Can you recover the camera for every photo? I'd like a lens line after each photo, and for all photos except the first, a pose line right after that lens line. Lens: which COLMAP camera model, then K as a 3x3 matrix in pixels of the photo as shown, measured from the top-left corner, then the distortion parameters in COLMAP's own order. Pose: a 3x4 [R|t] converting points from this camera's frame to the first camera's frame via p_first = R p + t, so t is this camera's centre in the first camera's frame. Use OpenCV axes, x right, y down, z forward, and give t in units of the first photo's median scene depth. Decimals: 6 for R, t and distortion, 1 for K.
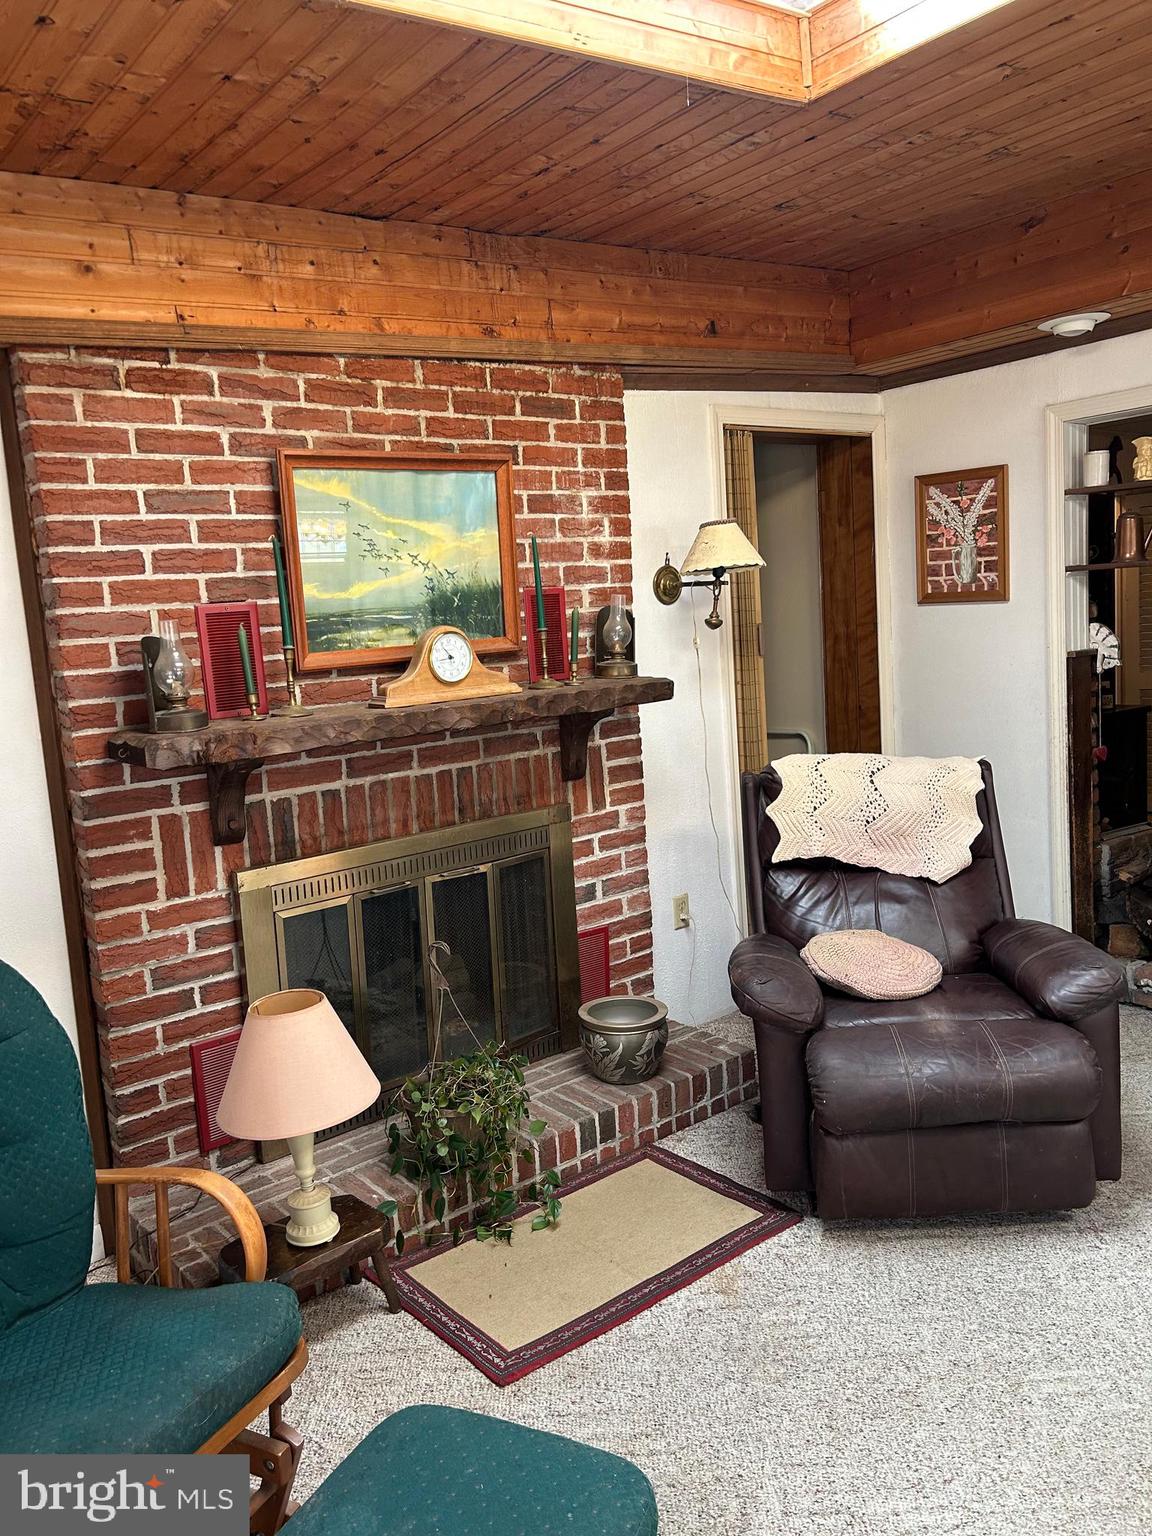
lens RADIAL K [[1157.5, 0, 578.7], [0, 1157.5, 760.0], [0, 0, 1]] dist [0.057571, -0.070713]
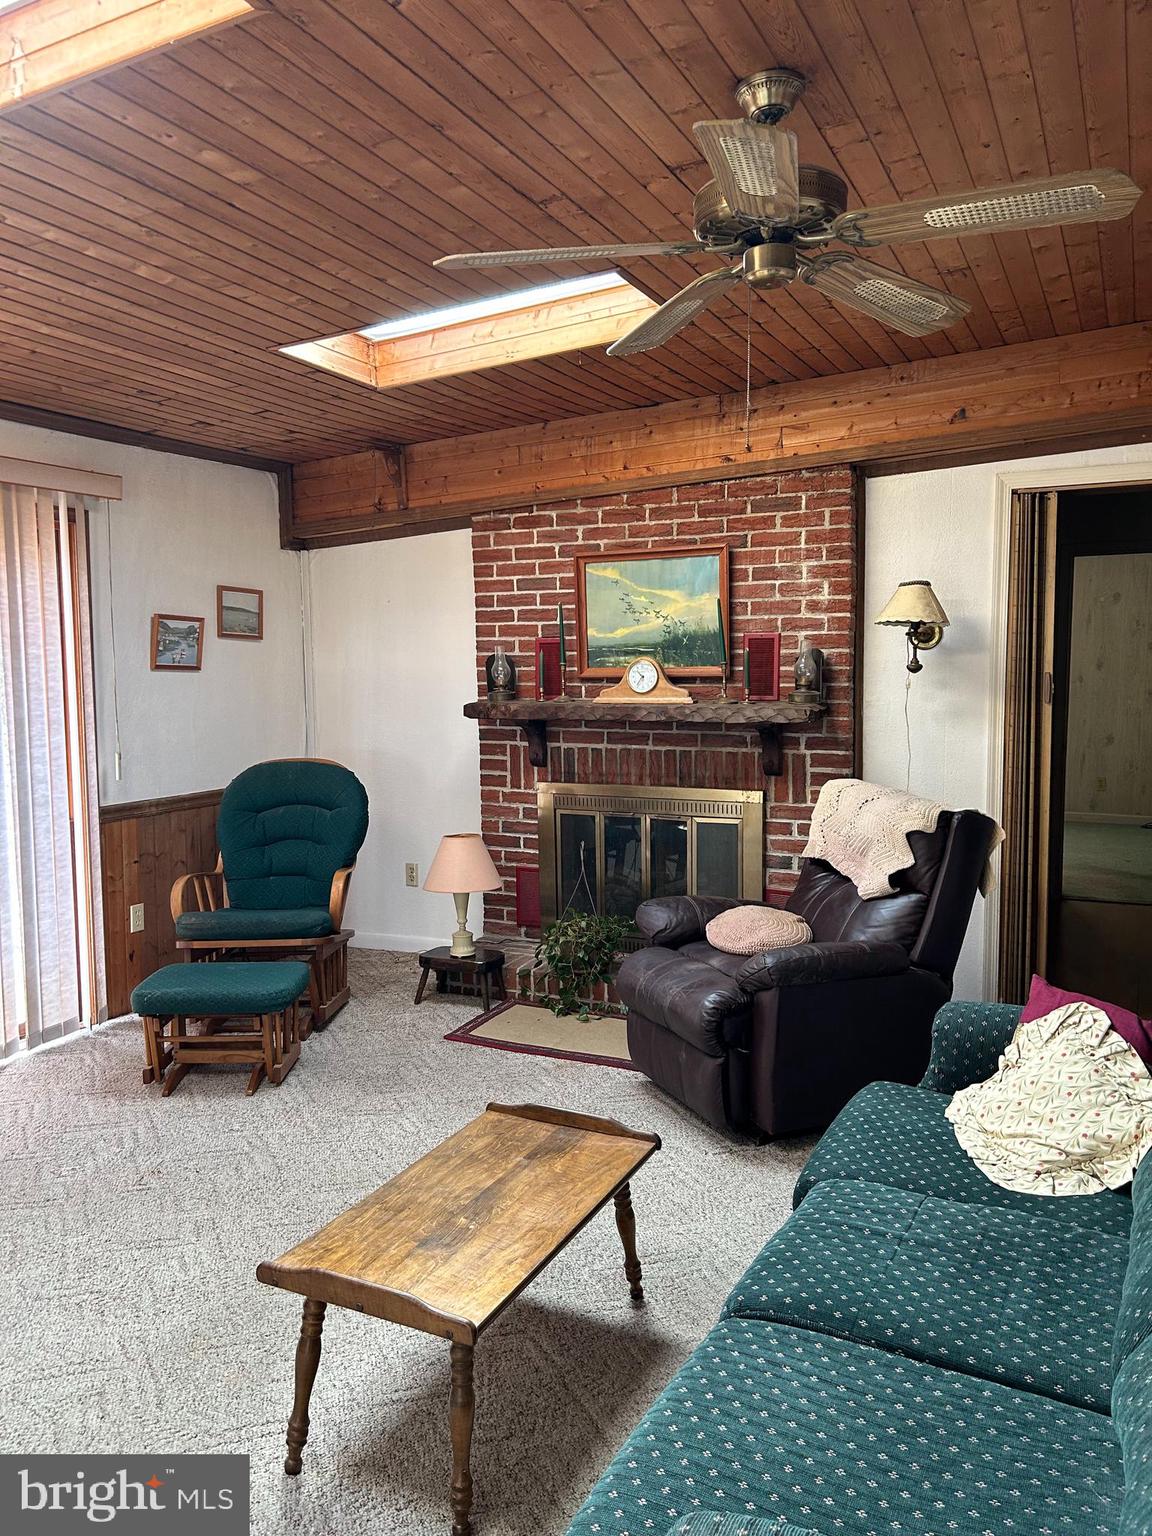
lens RADIAL K [[1157.5, 0, 561.7], [0, 1157.5, 781.9], [0, 0, 1]] dist [0.057571, -0.070713]
pose [[0.423706, 0.160371, -0.891490, 1.333449], [-0.135094, 0.984383, 0.112874, -0.114340], [0.895669, 0.072610, 0.438754, 0.213660]]
